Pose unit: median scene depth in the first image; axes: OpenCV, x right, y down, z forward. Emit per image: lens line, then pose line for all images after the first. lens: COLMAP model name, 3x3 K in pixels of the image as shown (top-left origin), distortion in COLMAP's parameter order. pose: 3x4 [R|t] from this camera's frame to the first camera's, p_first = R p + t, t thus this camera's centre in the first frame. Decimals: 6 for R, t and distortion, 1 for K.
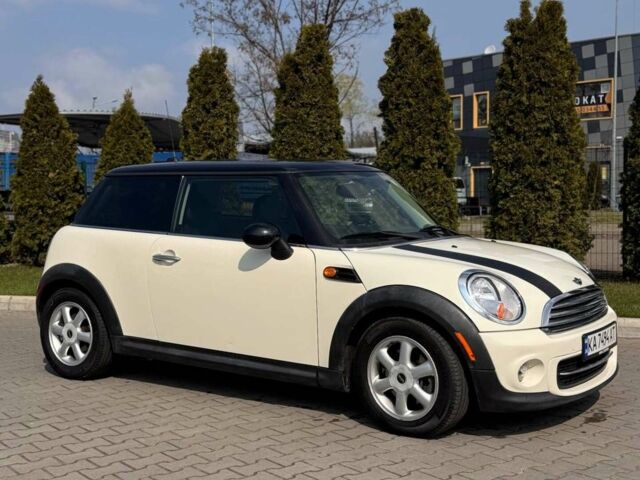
lens RADIAL K [[874.2, 0, 320.0], [0, 874.2, 240.0], [0, 0, 1]] dist [0.173704, -0.288124]
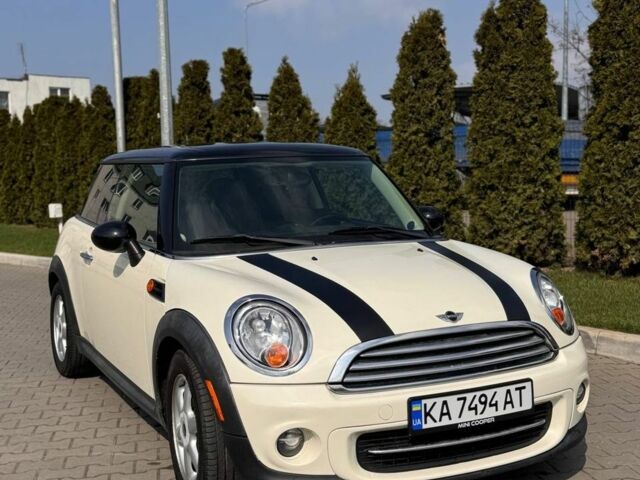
lens RADIAL K [[874.2, 0, 320.0], [0, 874.2, 240.0], [0, 0, 1]] dist [0.173704, -0.288124]
pose [[0.879480, 0.028555, -0.475079, 0.244424], [-0.012493, 0.999240, 0.036934, -0.017205], [0.475772, -0.026548, 0.879168, 0.164140]]
